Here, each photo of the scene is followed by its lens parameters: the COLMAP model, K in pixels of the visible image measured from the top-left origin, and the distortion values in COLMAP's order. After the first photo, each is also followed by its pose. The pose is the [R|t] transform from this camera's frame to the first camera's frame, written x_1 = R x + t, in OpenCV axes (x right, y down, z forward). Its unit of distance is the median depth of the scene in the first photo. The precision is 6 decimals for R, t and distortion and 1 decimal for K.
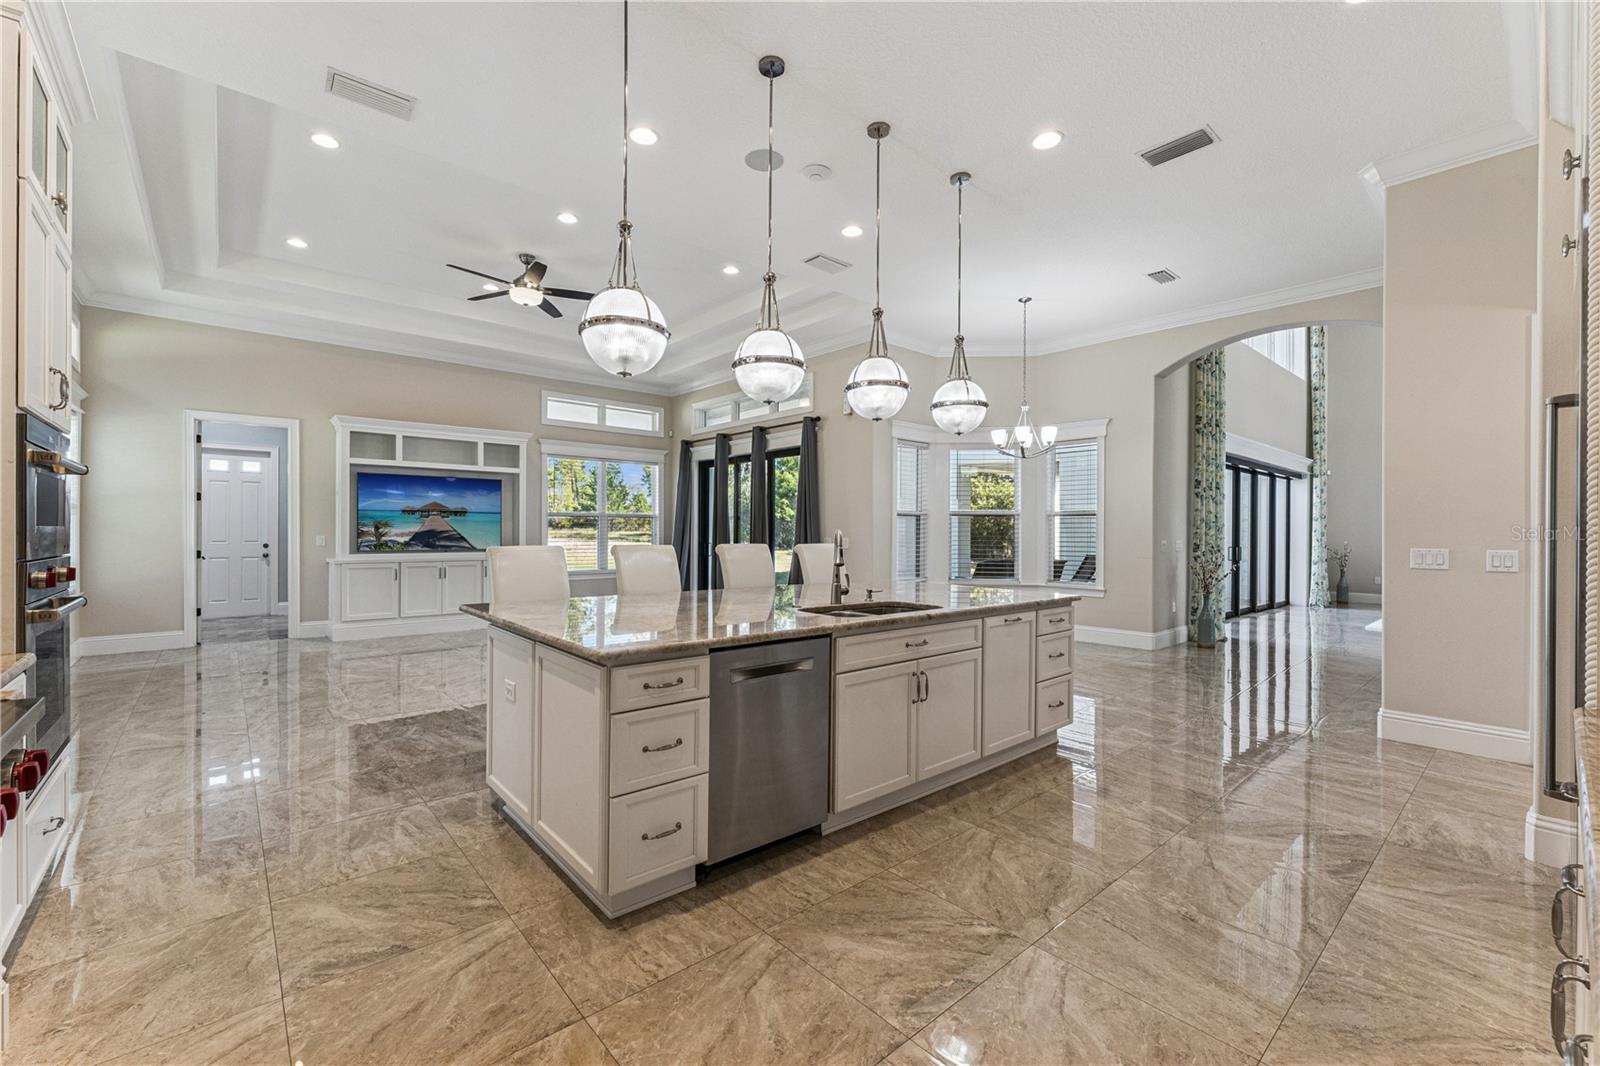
lens RADIAL K [[671.2, 0, 800.5], [0, 671.2, 533.0], [0, 0, 1]] dist [-0.002231, -0.000137]
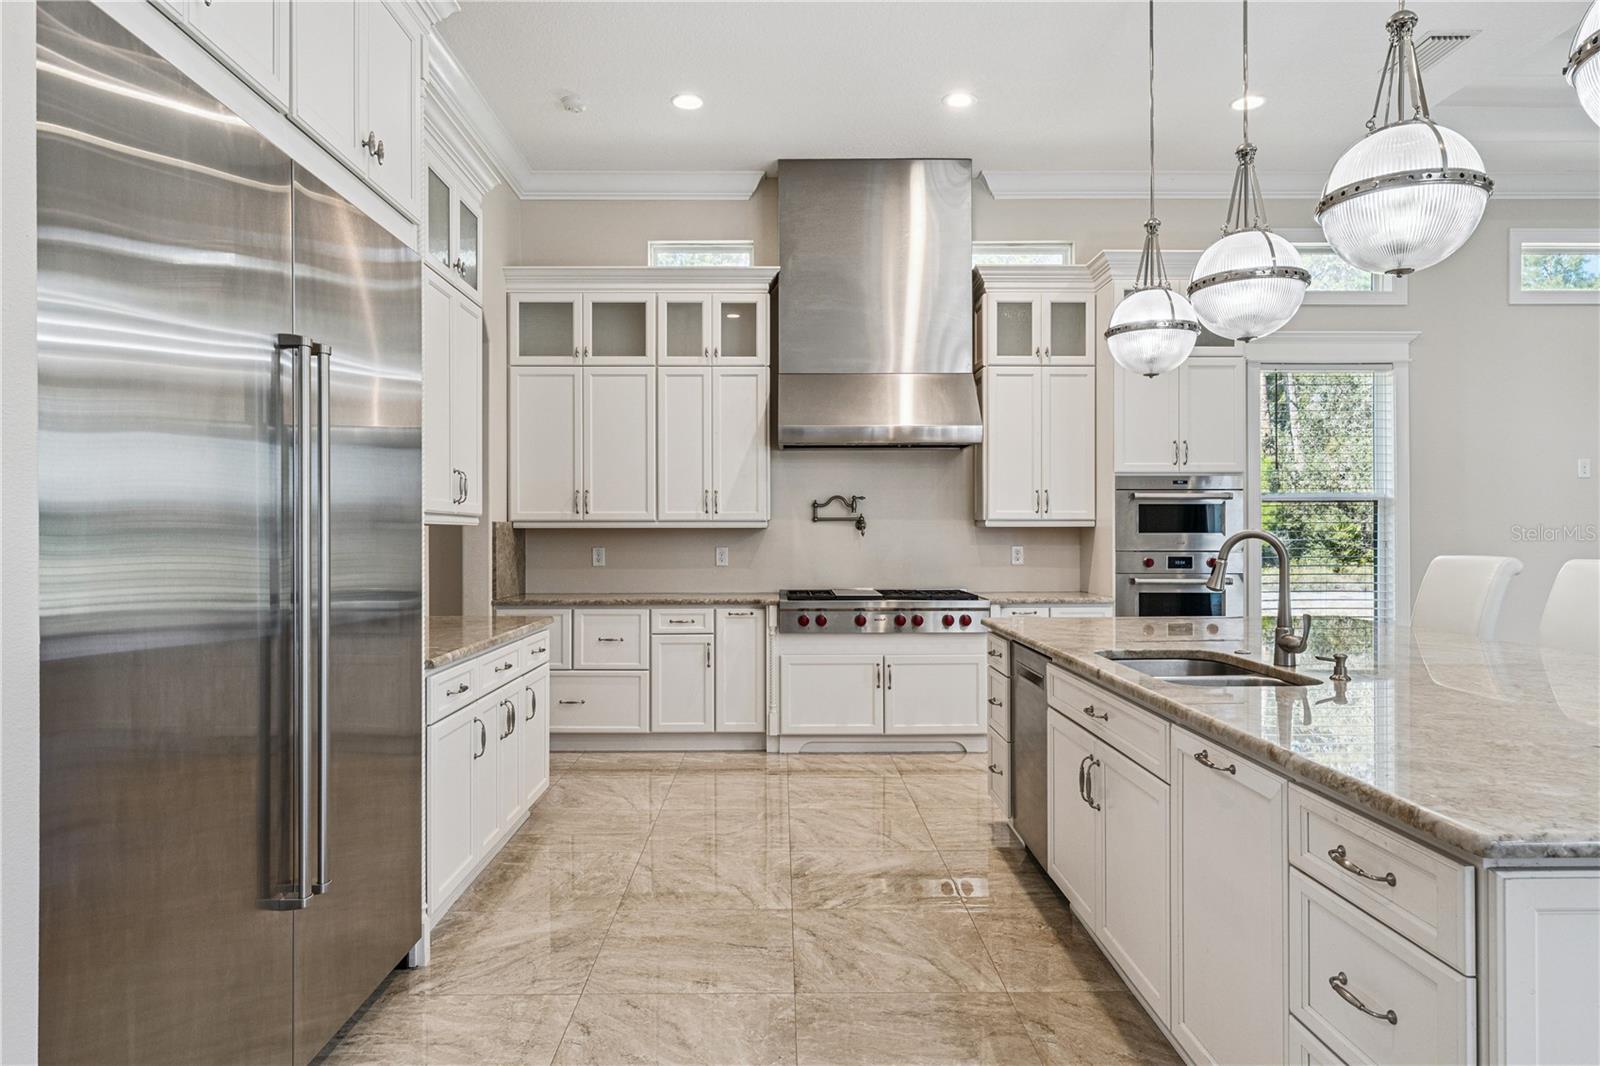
lens RADIAL K [[944.4, 0, 799.2], [0, 944.4, 528.0], [0, 0, 1]] dist [-0.004054, -0.000140]
pose [[-0.646818, -0.009734, -0.762582, 1.414766], [-0.003350, 0.999945, -0.009922, -0.004627], [0.762637, -0.003863, -0.646815, 1.859373]]
